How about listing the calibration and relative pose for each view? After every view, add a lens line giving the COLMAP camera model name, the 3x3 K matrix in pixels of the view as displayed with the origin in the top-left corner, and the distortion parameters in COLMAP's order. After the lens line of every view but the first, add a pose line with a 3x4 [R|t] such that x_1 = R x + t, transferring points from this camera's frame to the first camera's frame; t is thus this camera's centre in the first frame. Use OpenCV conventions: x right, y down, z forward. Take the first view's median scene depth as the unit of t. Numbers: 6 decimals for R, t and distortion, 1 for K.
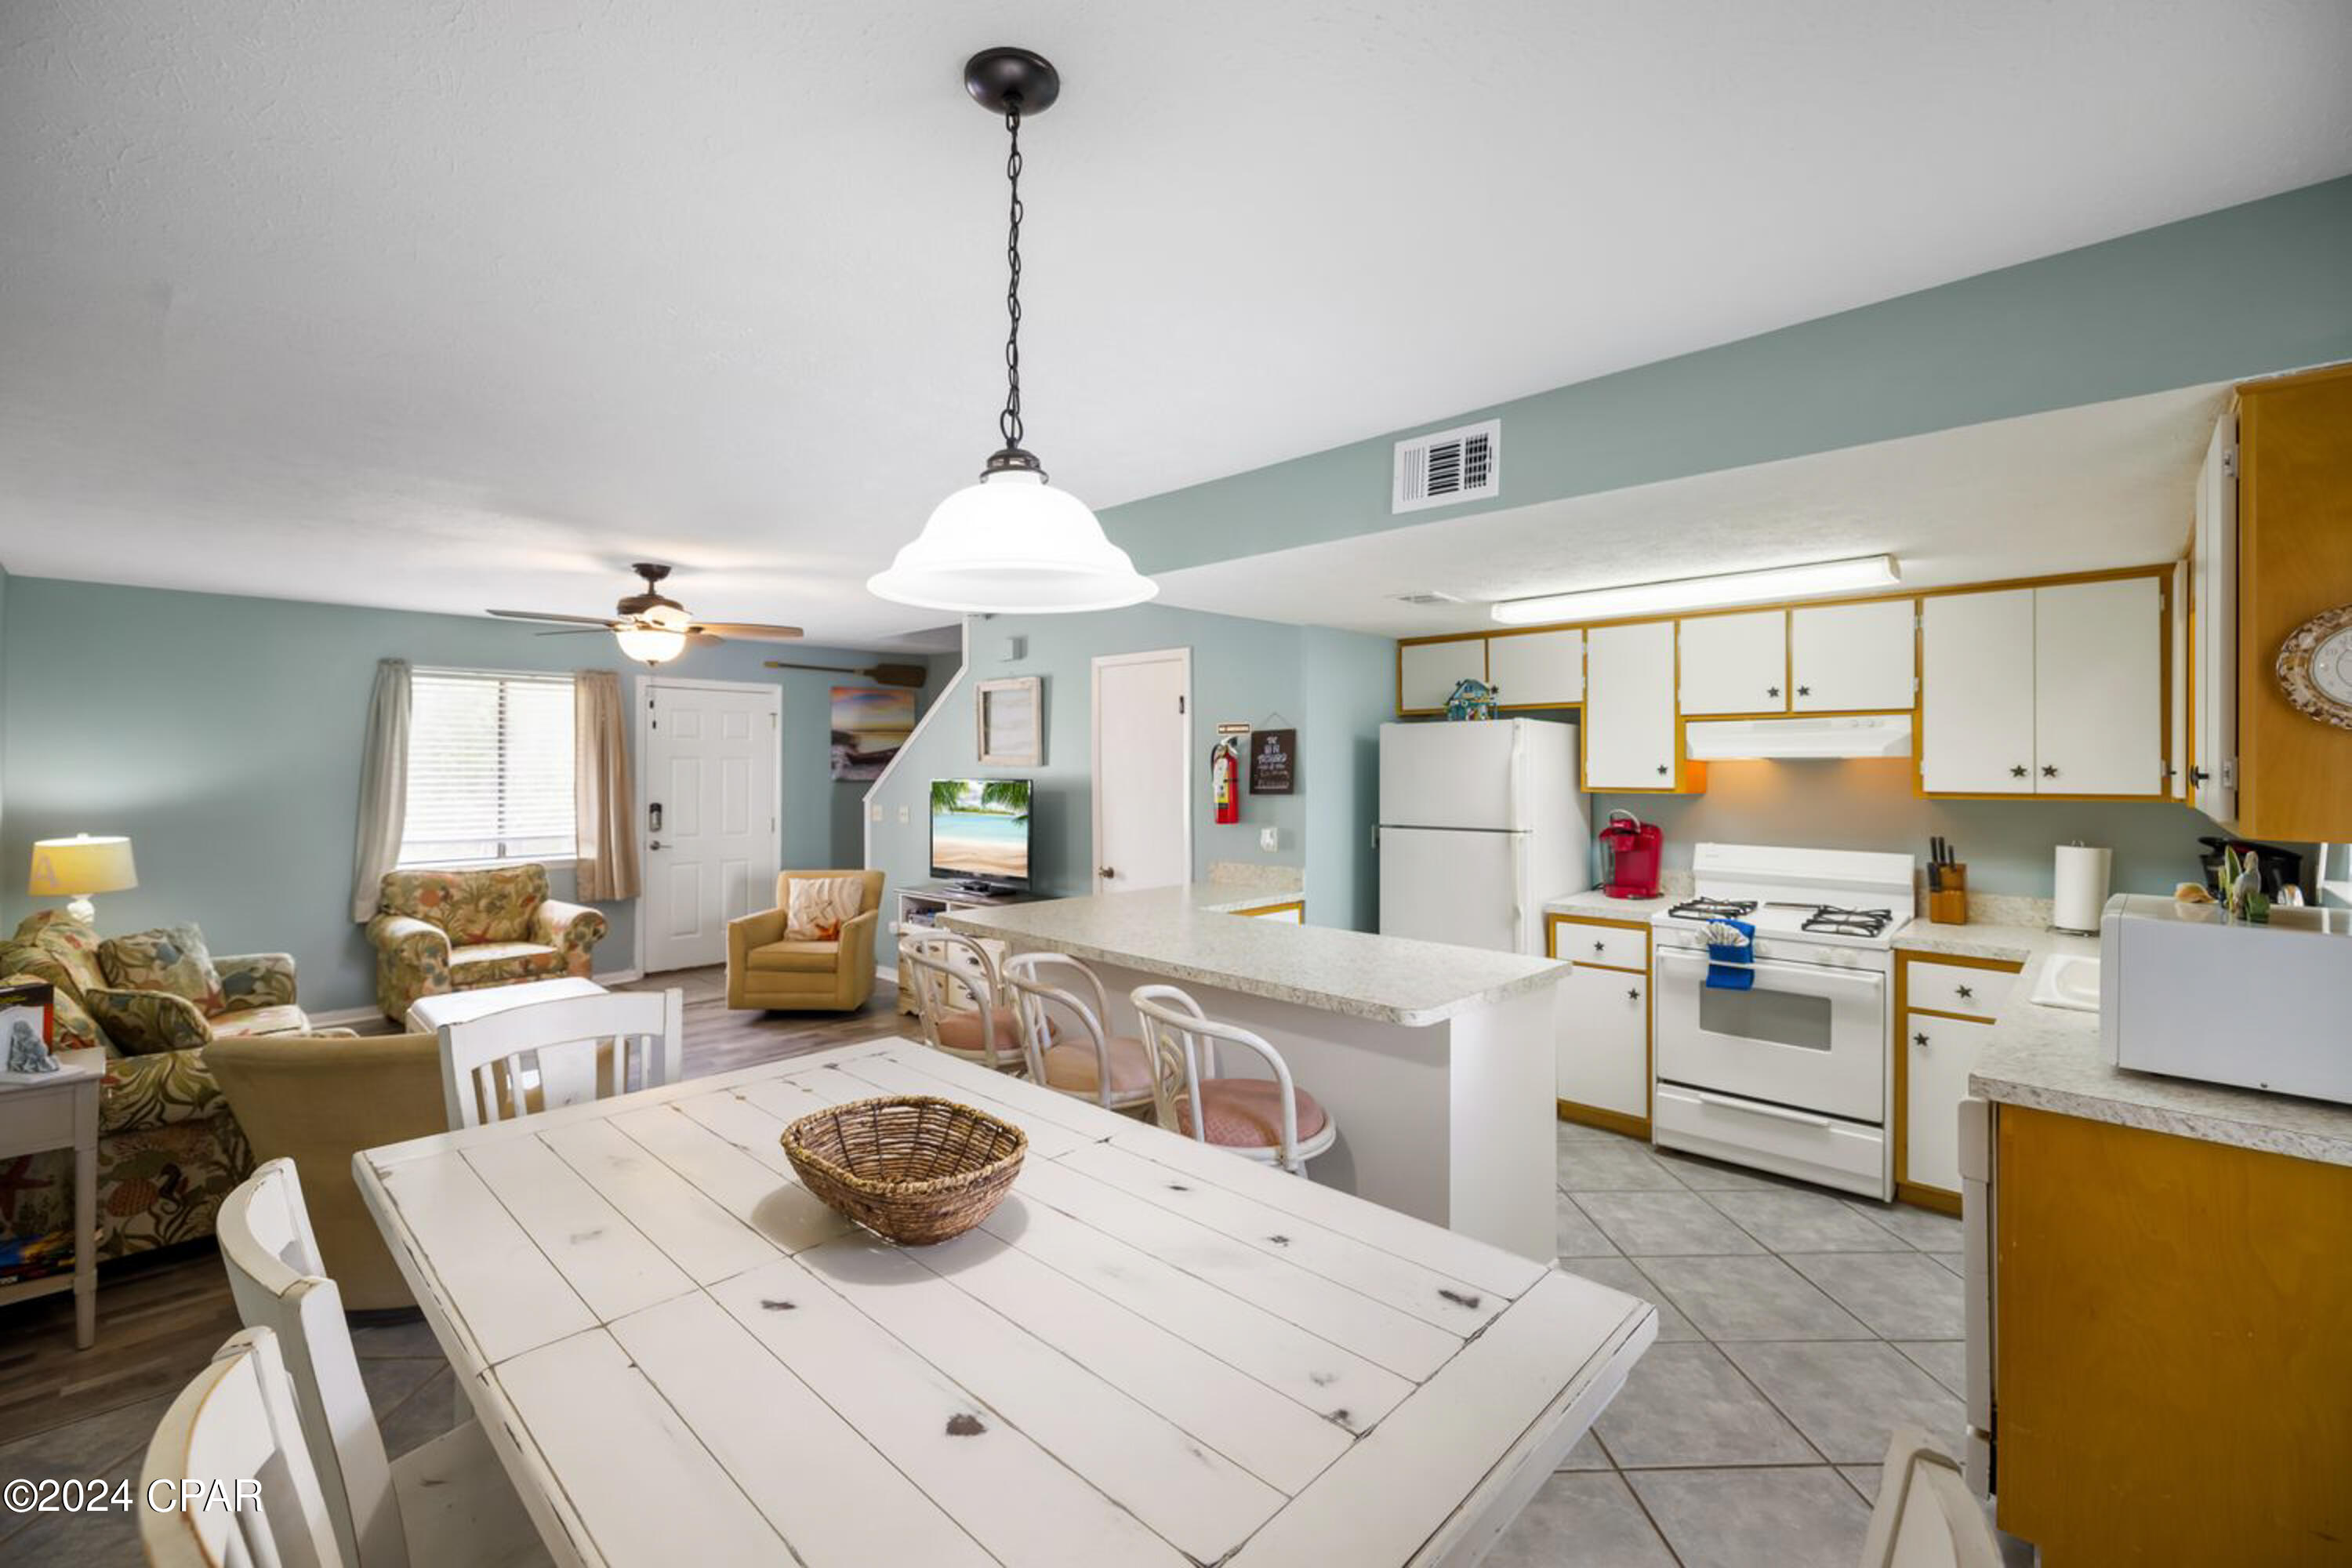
lens RADIAL K [[977.9, 0, 1166.2], [0, 977.9, 759.9], [0, 0, 1]] dist [-0.011936, 0.000569]
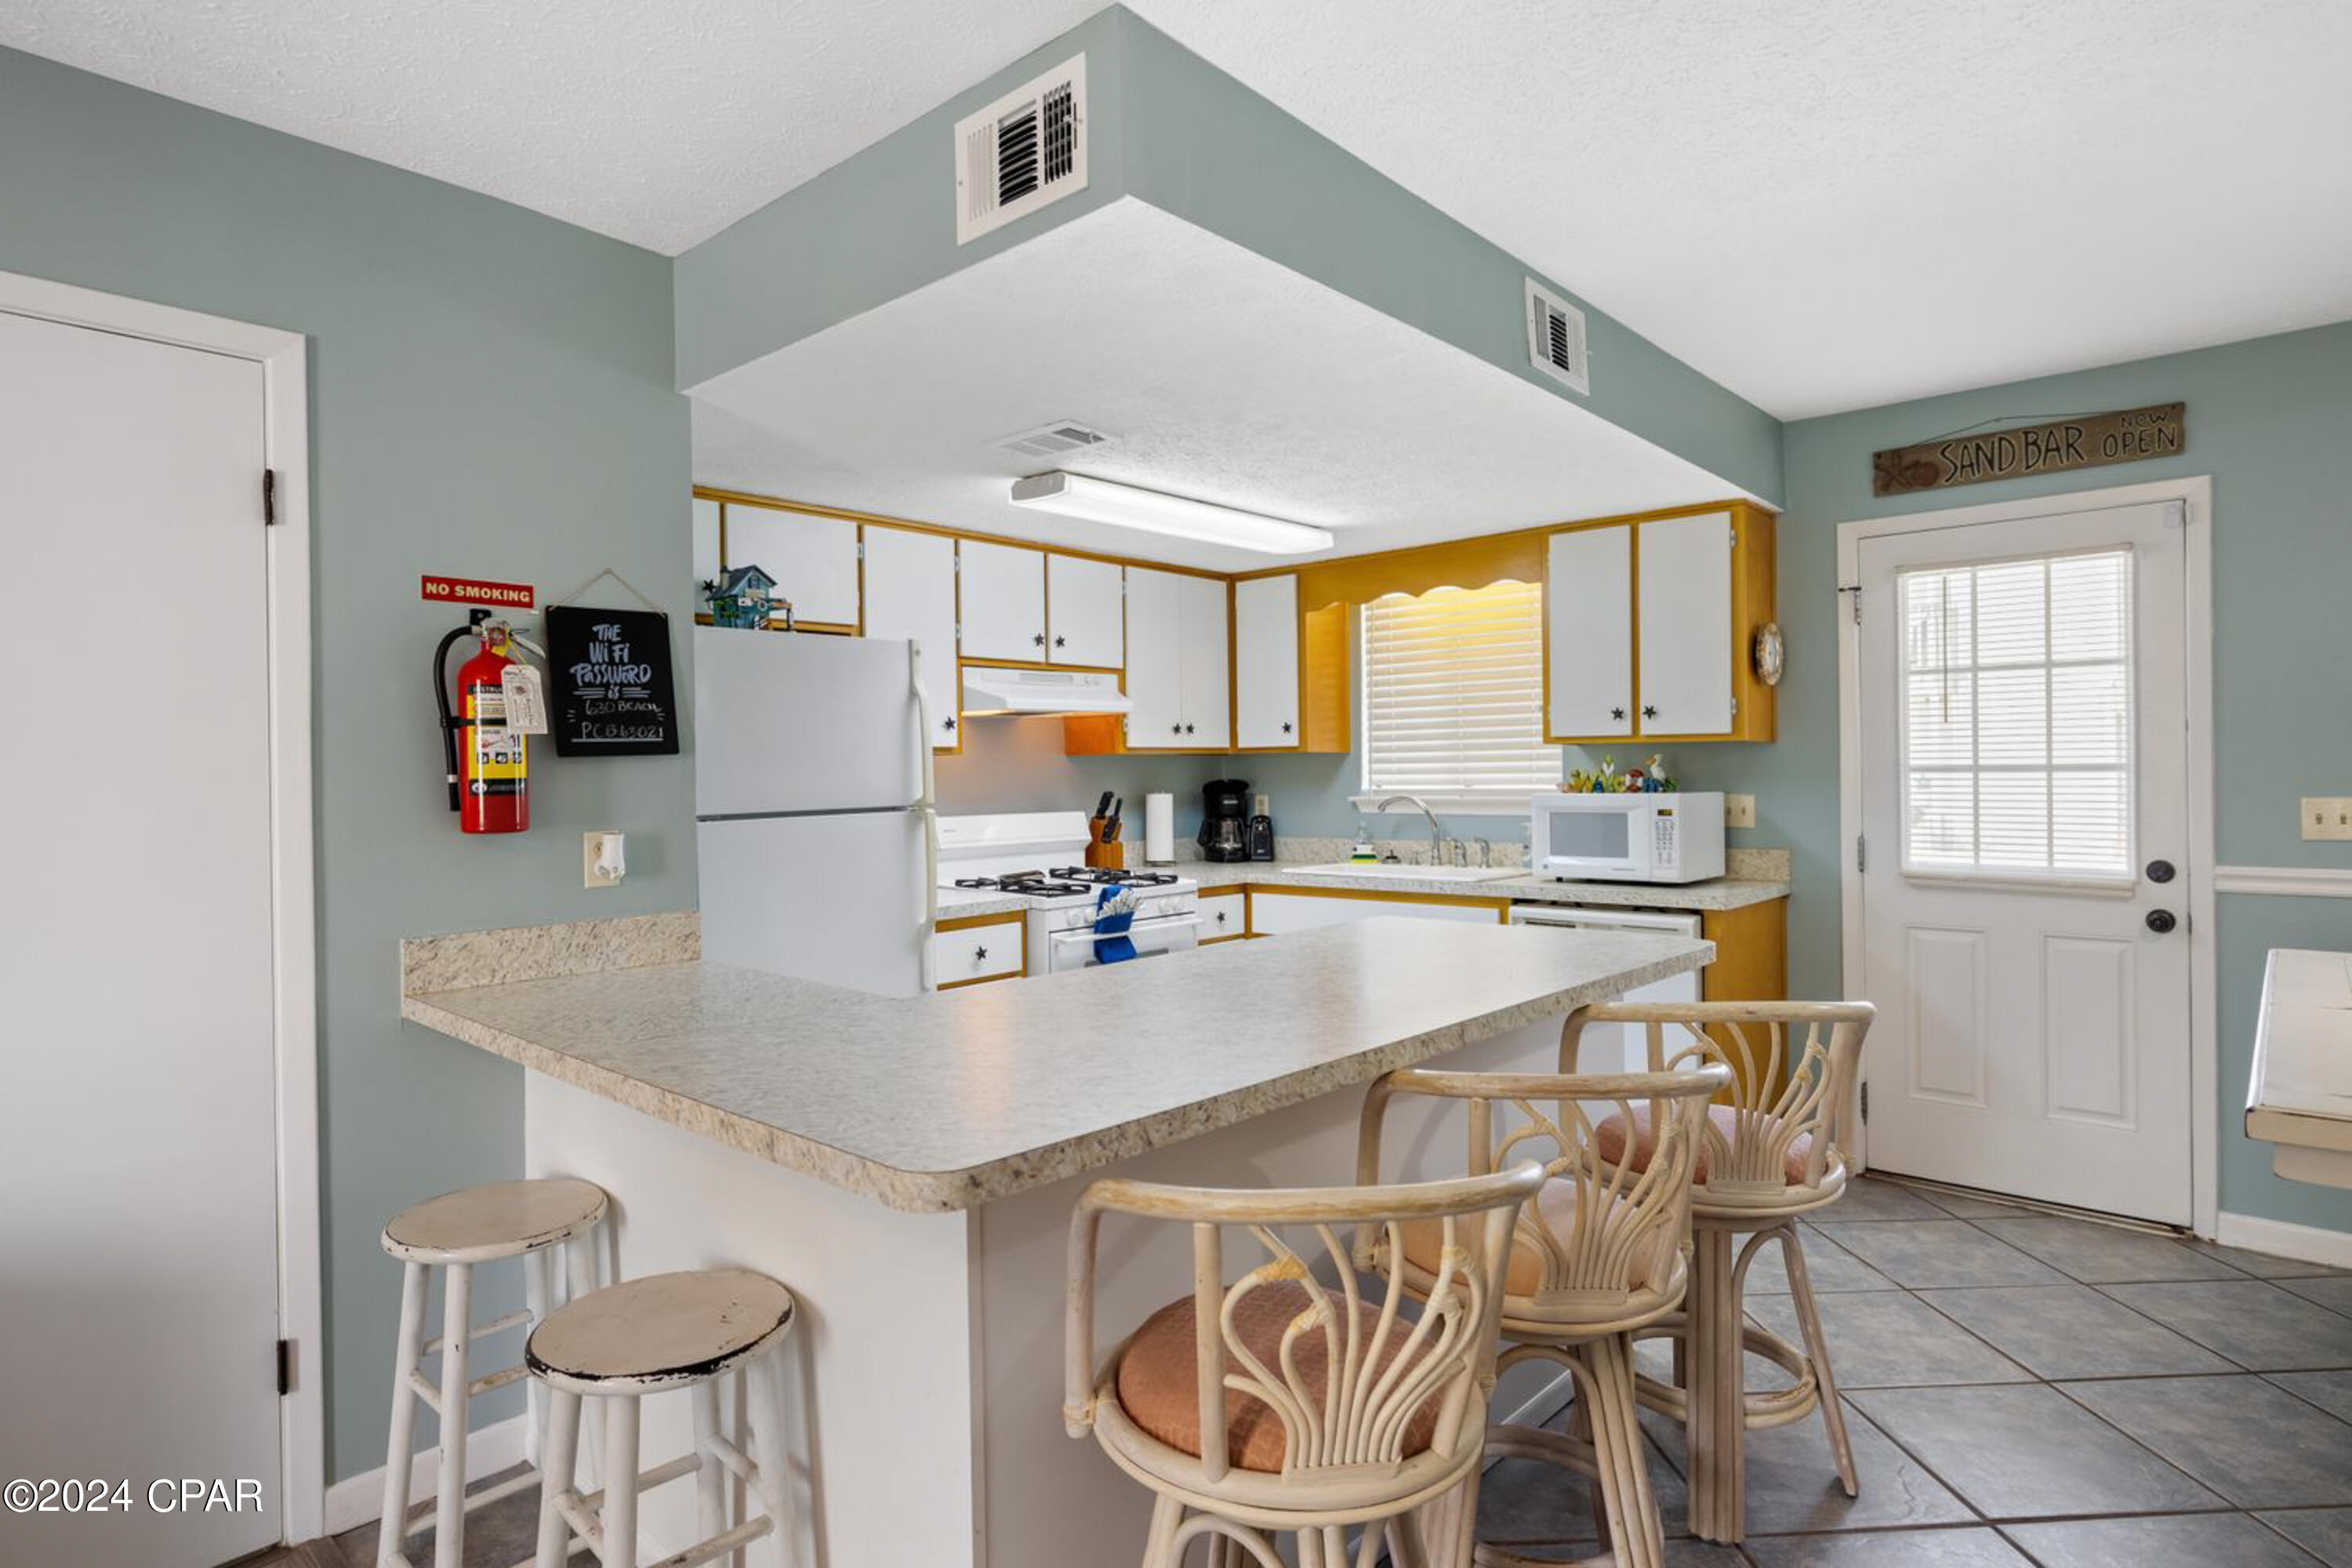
lens RADIAL K [[1255.2, 0, 1166.2], [0, 1255.2, 769.0], [0, 0, 1]] dist [-0.008939, 0.000399]
pose [[-0.029350, 0.000728, 0.999569, -0.382420], [0.011169, 0.999938, -0.000401, 0.036705], [-0.999507, 0.011153, -0.029356, 0.639661]]
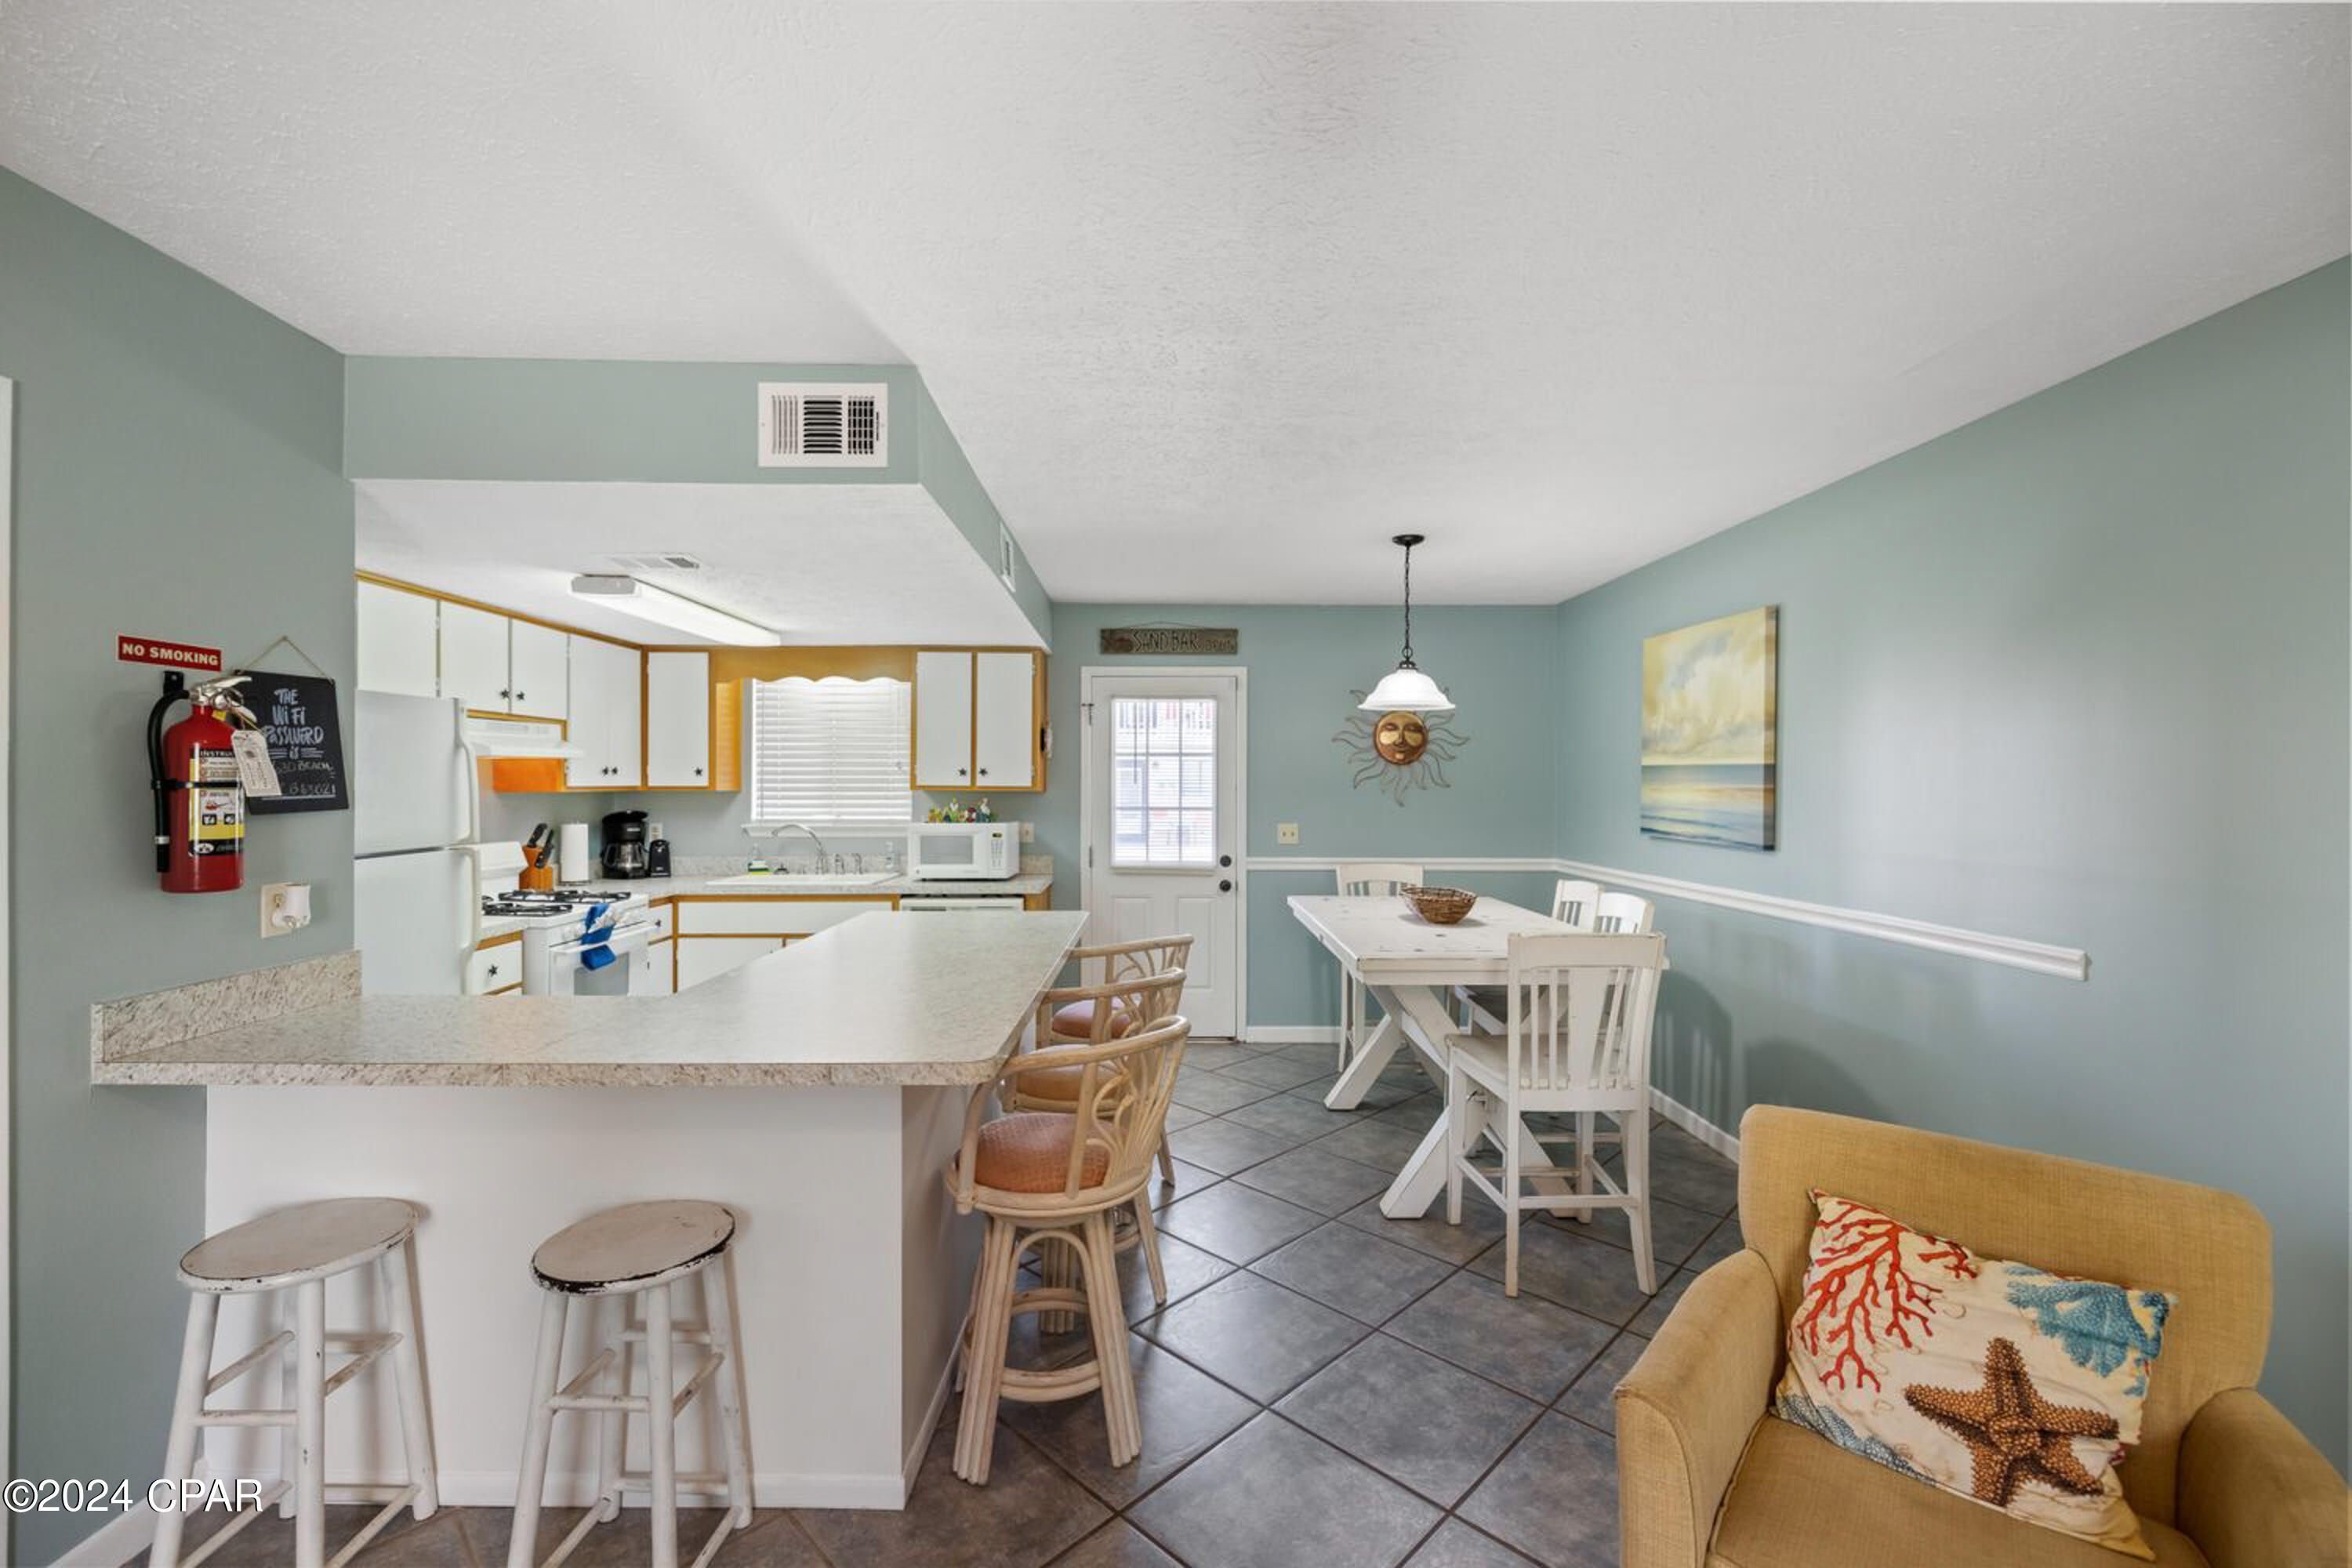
lens RADIAL K [[977.9, 0, 1169.1], [0, 977.9, 782.2], [0, 0, 1]] dist [-0.011936, 0.000569]
pose [[-0.702812, -0.001835, 0.711374, -0.429459], [-0.004594, 0.999988, -0.001959, 0.016501], [-0.711361, -0.004645, -0.702811, 0.854438]]
